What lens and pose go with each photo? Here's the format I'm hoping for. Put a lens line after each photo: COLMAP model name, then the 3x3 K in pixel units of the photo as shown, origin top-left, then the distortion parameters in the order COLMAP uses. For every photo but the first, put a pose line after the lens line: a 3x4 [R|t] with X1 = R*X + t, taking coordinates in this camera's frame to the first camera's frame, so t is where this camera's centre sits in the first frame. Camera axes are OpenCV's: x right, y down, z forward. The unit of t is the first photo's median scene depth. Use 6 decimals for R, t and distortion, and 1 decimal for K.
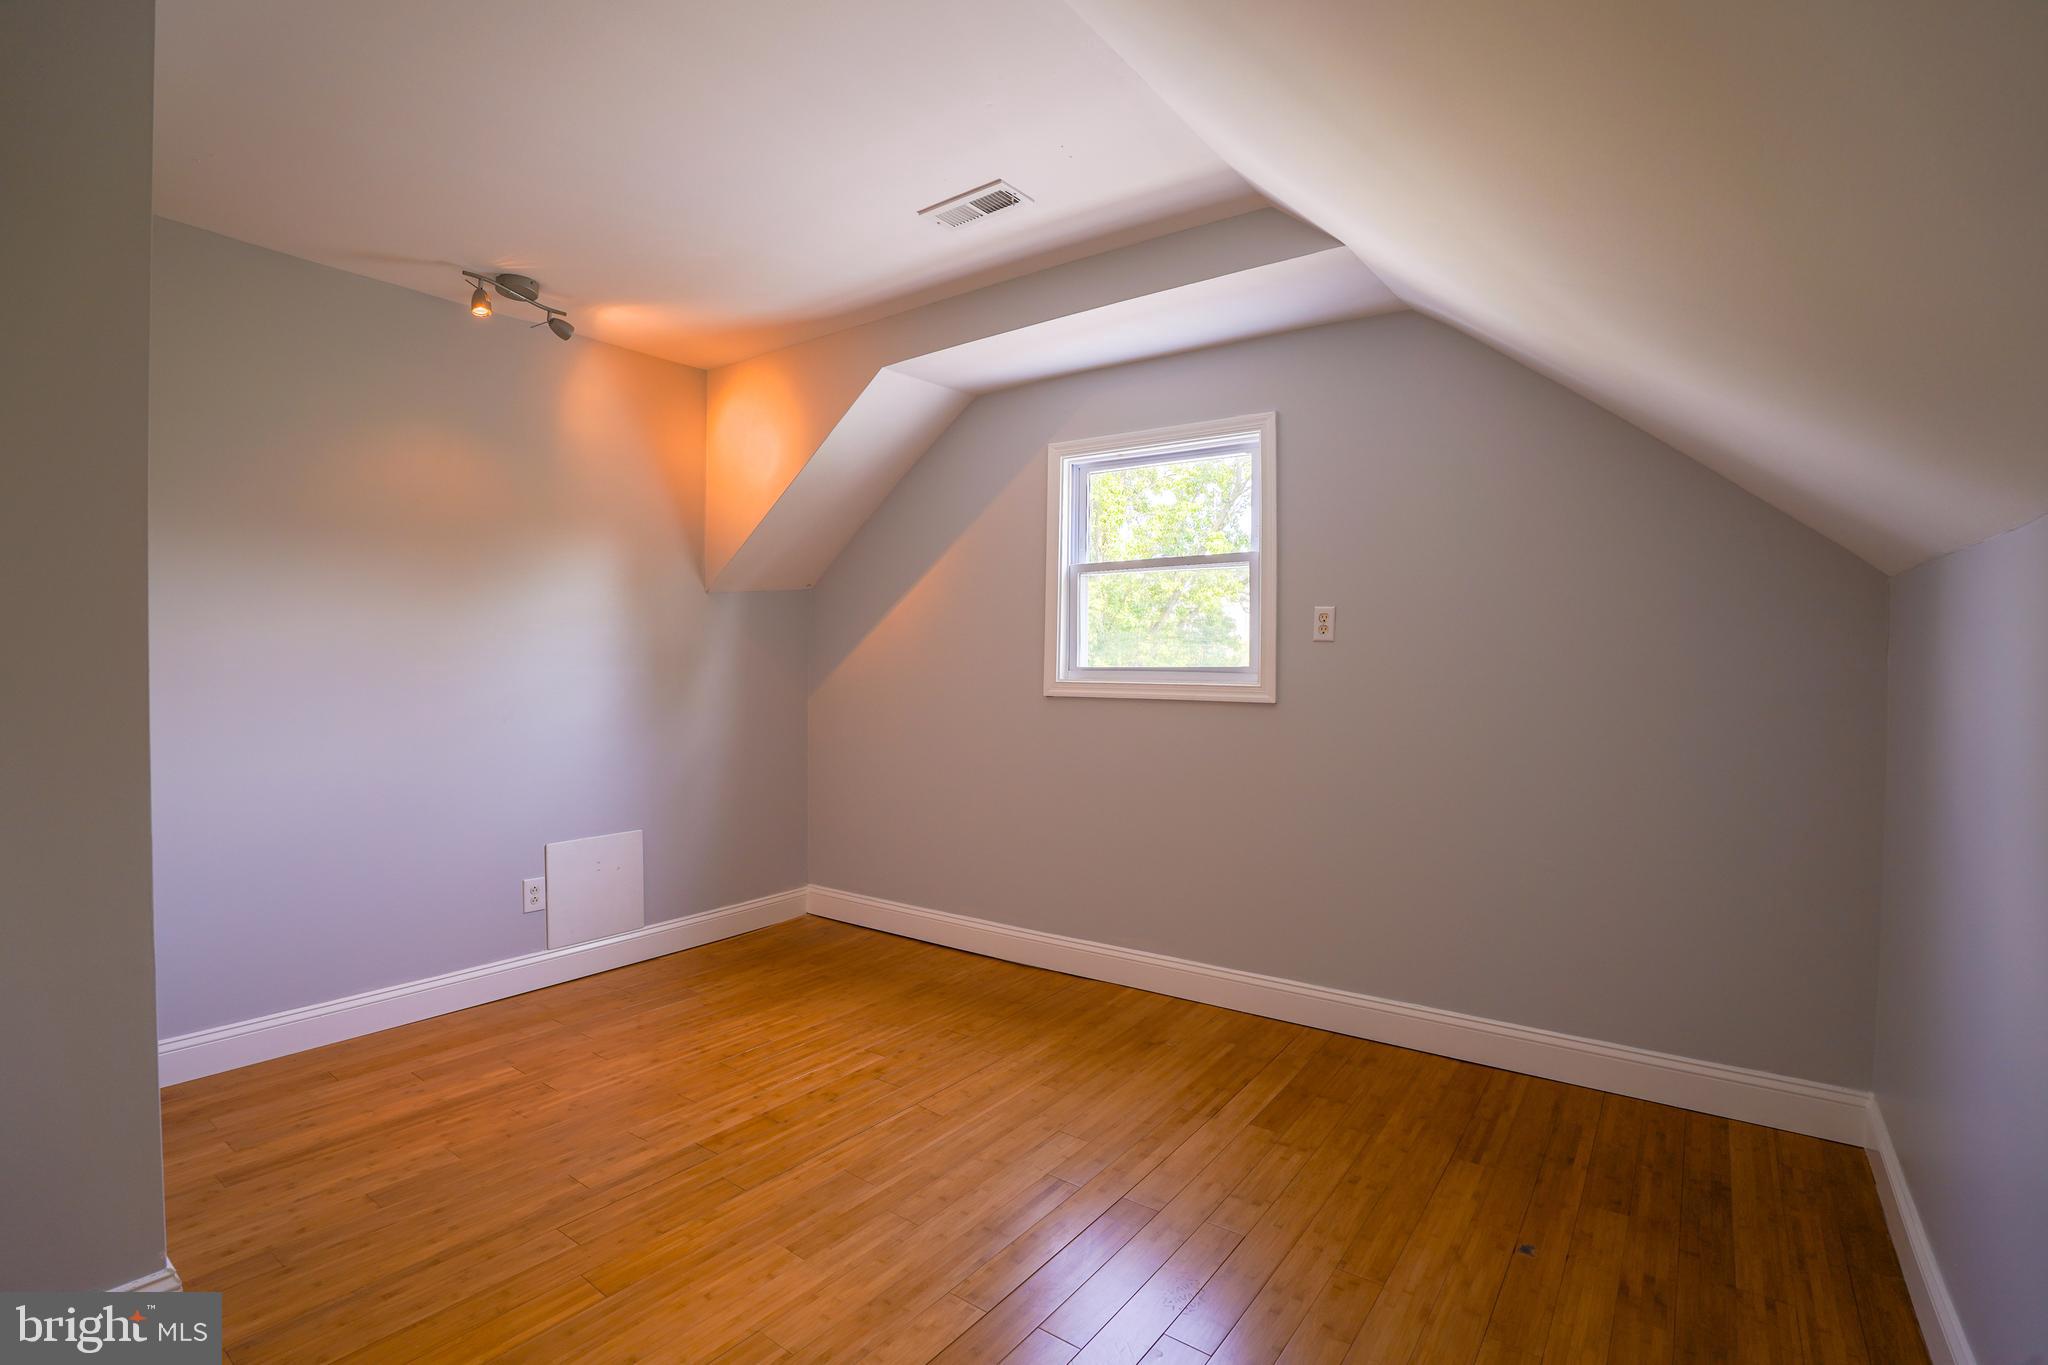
lens RADIAL K [[950.1, 0, 1016.4], [0, 950.1, 679.8], [0, 0, 1]] dist [-0.071476, 0.018415]
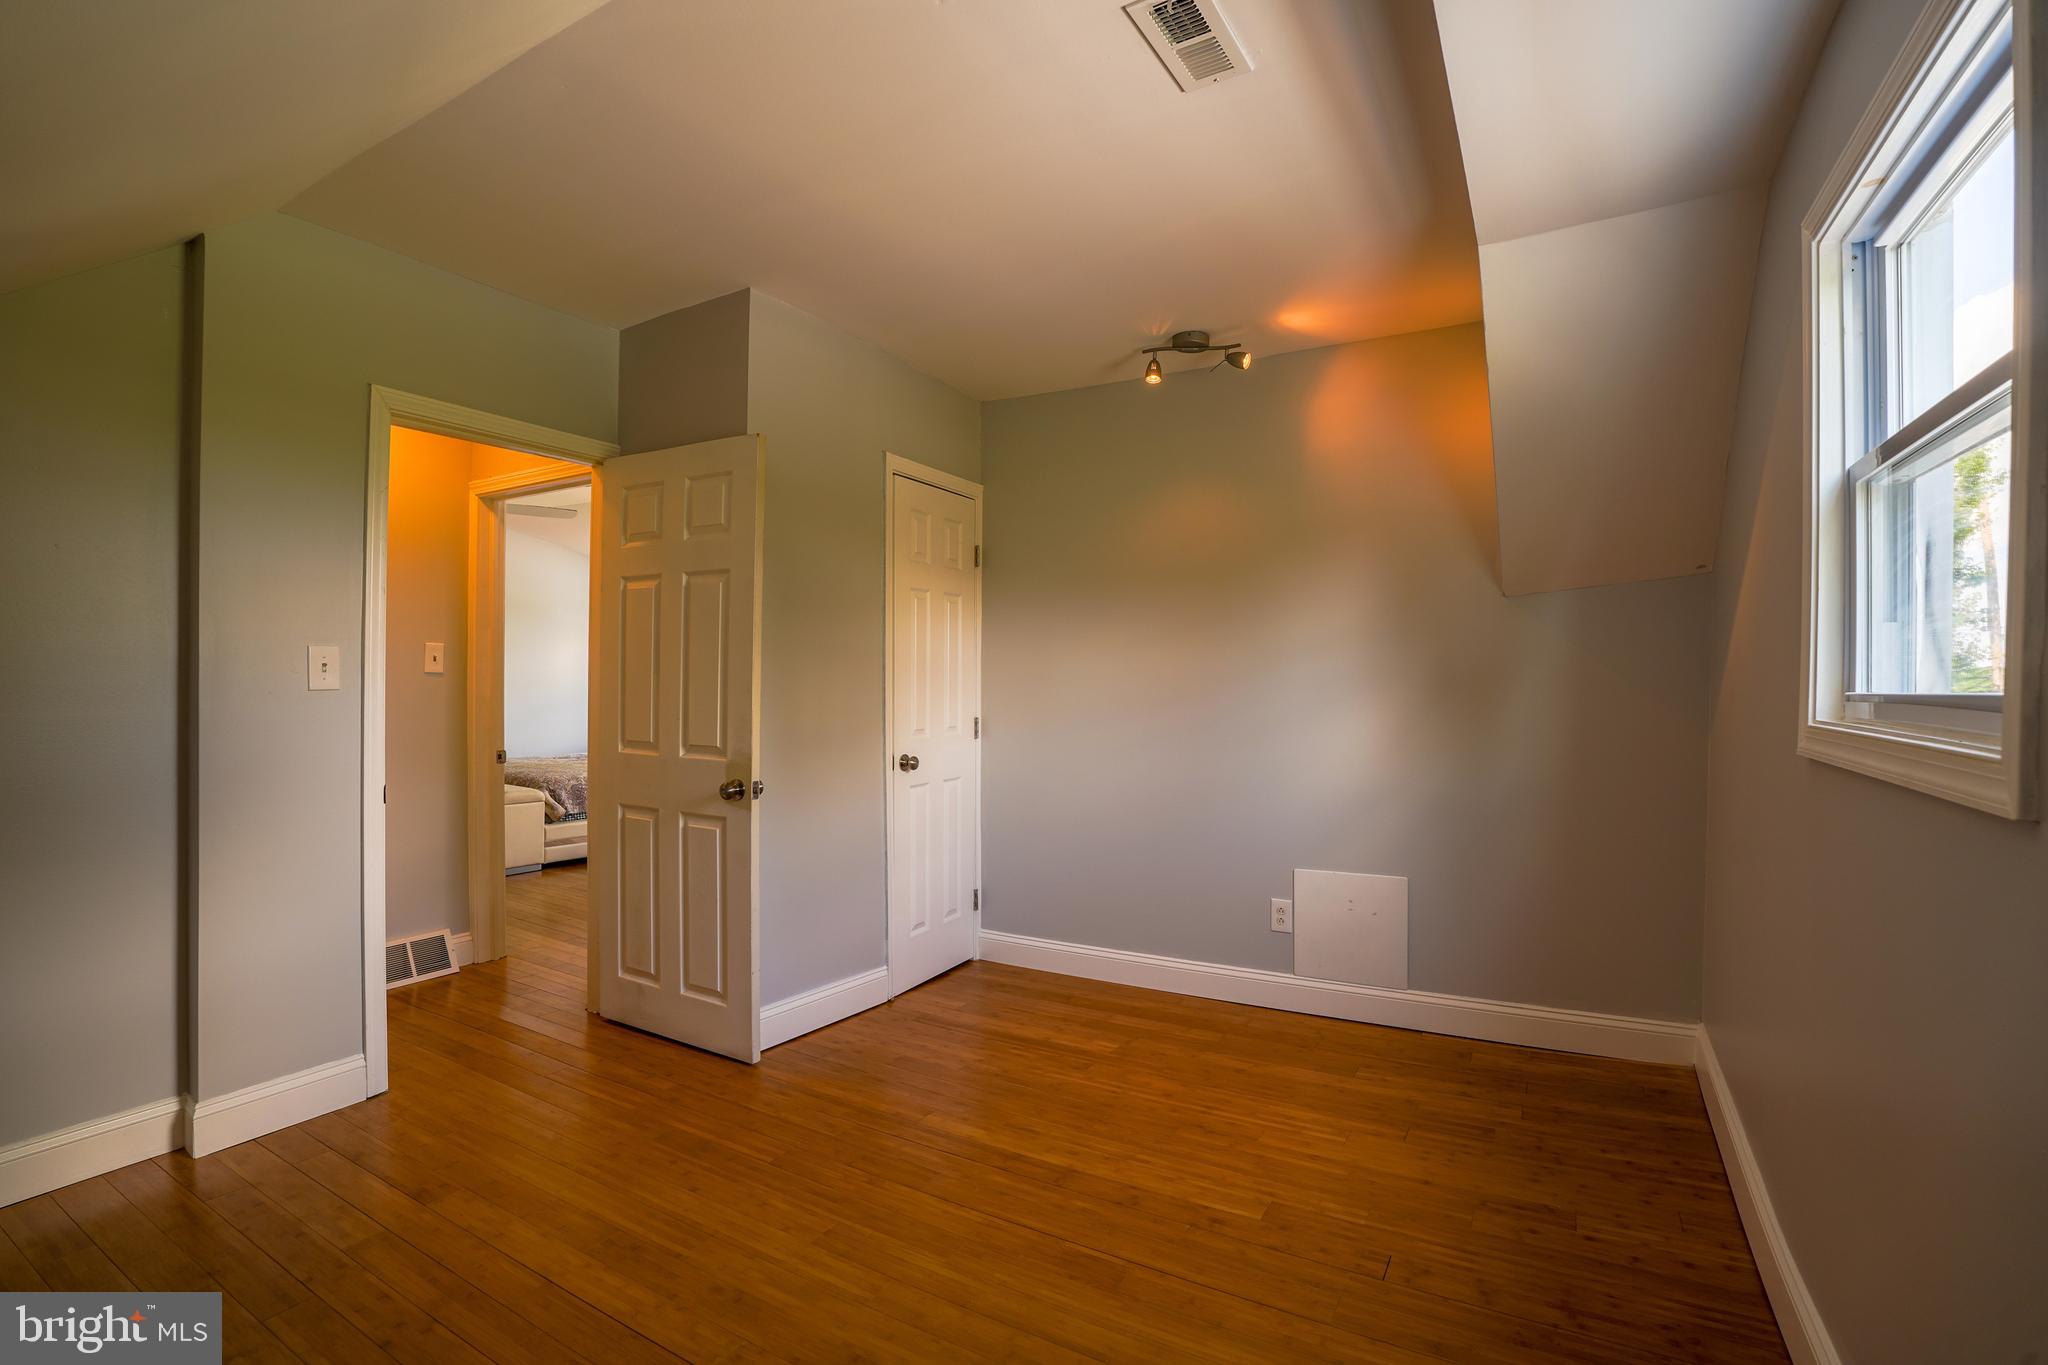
lens RADIAL K [[950.1, 0, 1019.7], [0, 950.1, 683.5], [0, 0, 1]] dist [-0.071476, 0.018415]
pose [[0.102534, -0.004787, -0.994718, 0.531218], [-0.011749, 0.999913, -0.006023, -0.013708], [0.994660, 0.012304, 0.102469, 0.682543]]
